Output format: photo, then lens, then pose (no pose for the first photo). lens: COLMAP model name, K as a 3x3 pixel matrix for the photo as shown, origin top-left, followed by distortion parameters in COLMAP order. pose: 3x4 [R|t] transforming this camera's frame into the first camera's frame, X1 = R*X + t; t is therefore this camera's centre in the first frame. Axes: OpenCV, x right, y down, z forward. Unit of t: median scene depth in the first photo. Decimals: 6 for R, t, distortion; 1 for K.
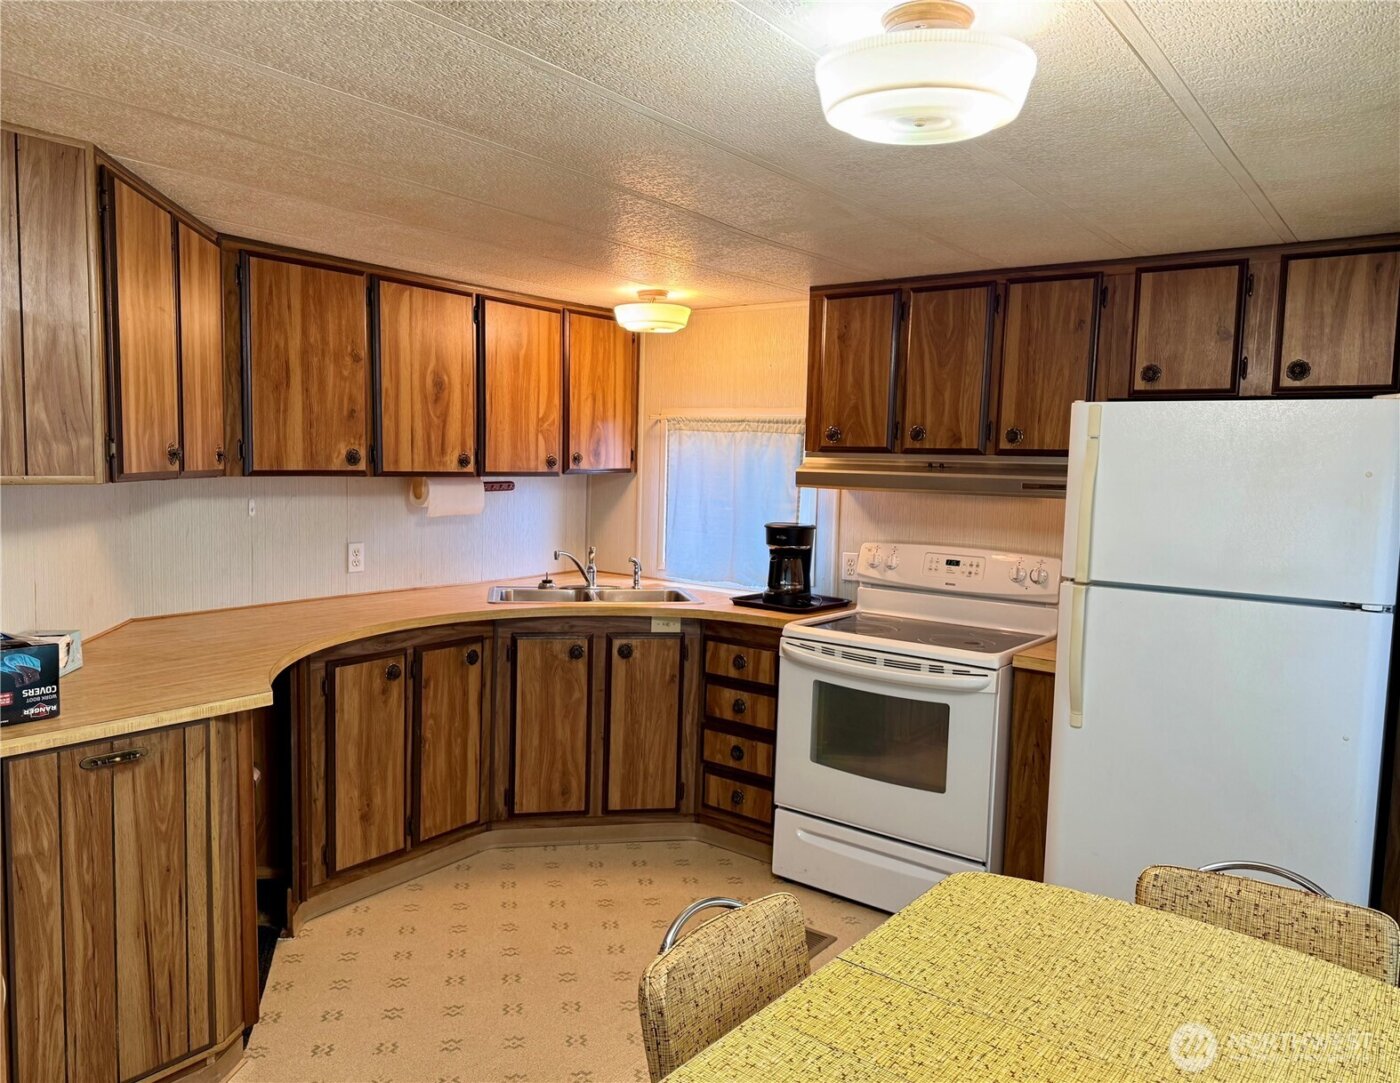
lens RADIAL K [[1034.2, 0, 662.9], [0, 1034.2, 545.1], [0, 0, 1]] dist [0.059185, -0.070770]
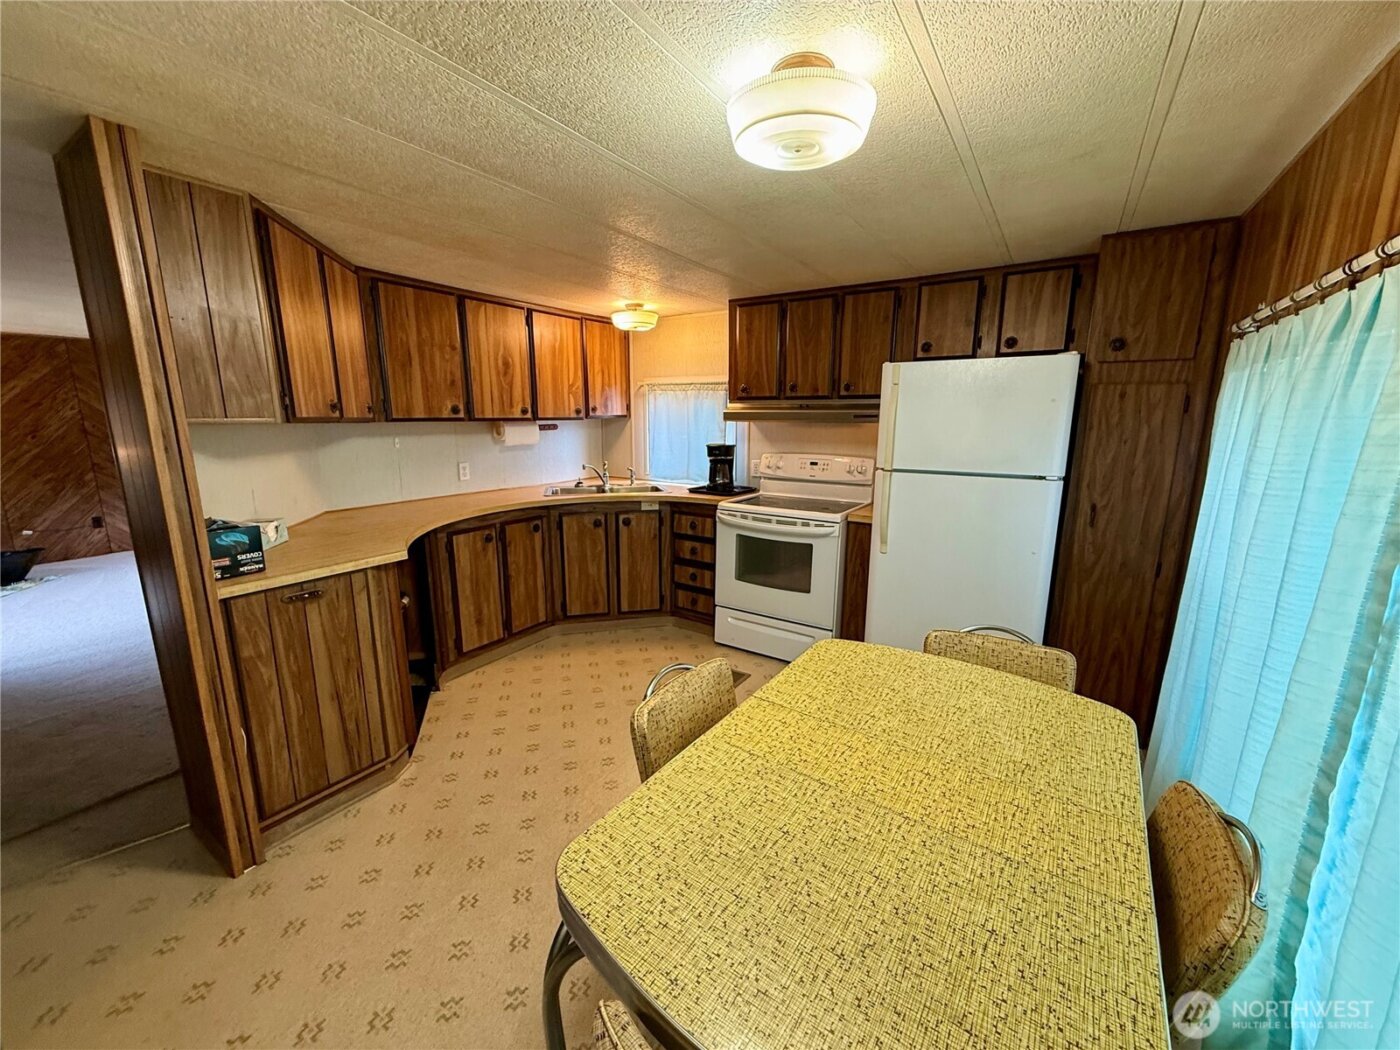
lens RADIAL K [[562.4, 0, 687.9], [0, 562.4, 528.4], [0, 0, 1]] dist [0.001693, 0.000404]
pose [[0.997608, -0.037271, 0.058221, 0.011869], [0.030590, 0.993270, 0.111705, 0.015411], [-0.061993, -0.109657, 0.992034, 0.077705]]
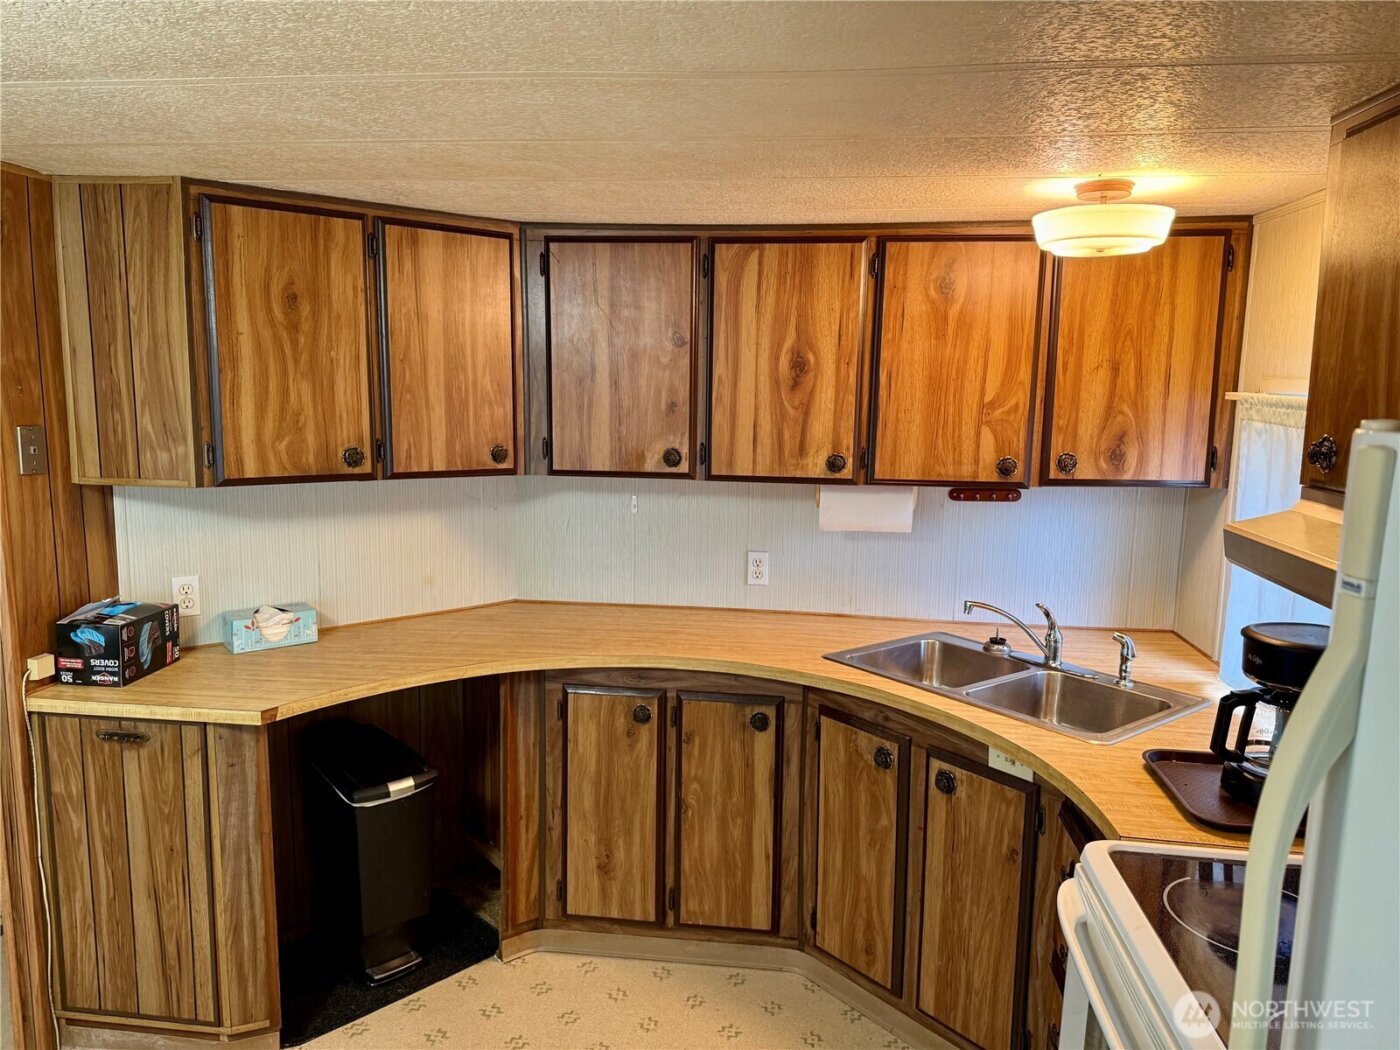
lens RADIAL K [[968.7, 0, 694.1], [0, 968.7, 527.8], [0, 0, 1]] dist [0.061980, -0.060607]
pose [[0.499765, 0.112762, -0.858789, 0.445996], [-0.078707, 0.993300, 0.084621, -0.104487], [0.862577, 0.025301, 0.505292, 0.665972]]
